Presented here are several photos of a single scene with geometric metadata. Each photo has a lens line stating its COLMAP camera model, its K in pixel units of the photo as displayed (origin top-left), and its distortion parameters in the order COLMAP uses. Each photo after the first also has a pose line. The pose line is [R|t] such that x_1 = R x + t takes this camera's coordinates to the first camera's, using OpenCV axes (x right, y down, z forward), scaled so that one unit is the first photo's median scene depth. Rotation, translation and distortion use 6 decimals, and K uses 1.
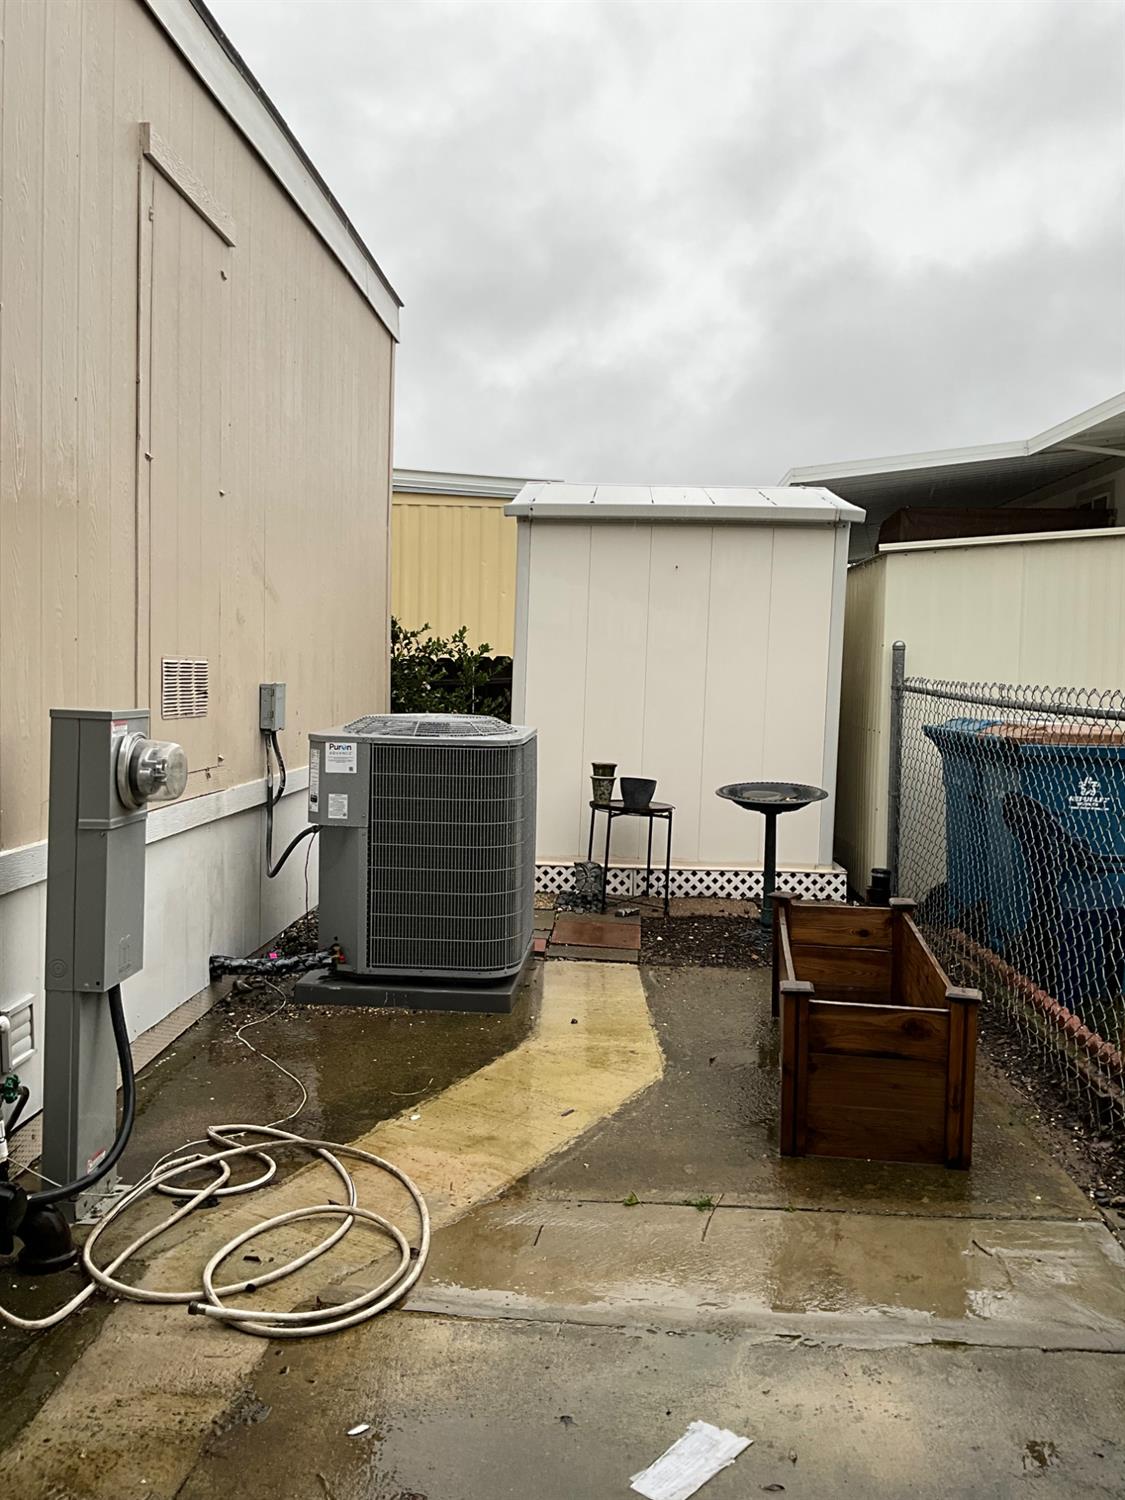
lens RADIAL K [[1279.4, 0, 563.1], [0, 1279.4, 746.4], [0, 0, 1]] dist [0.108344, 0.002616]
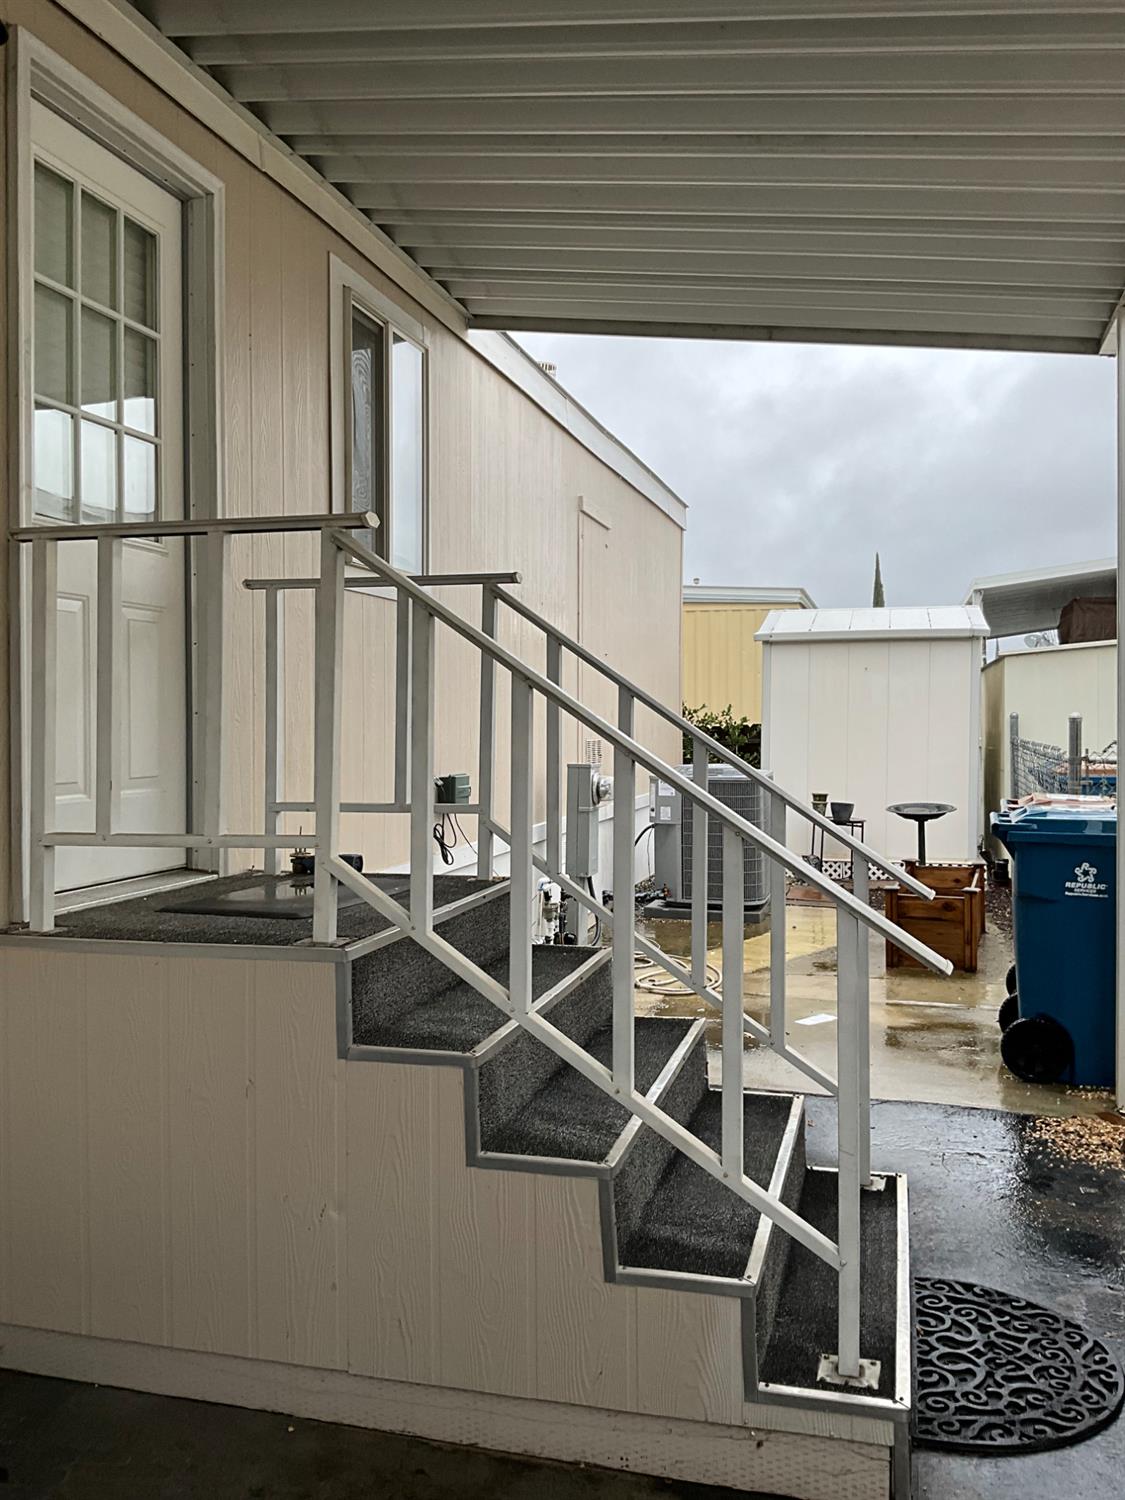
lens RADIAL K [[1279.4, 0, 562.3], [0, 1279.4, 740.1], [0, 0, 1]] dist [0.108344, 0.002616]
pose [[0.978517, -0.022463, -0.204939, 0.048486], [0.012836, 0.998756, -0.048180, 0.020292], [0.205766, 0.044515, 0.977588, -0.651842]]
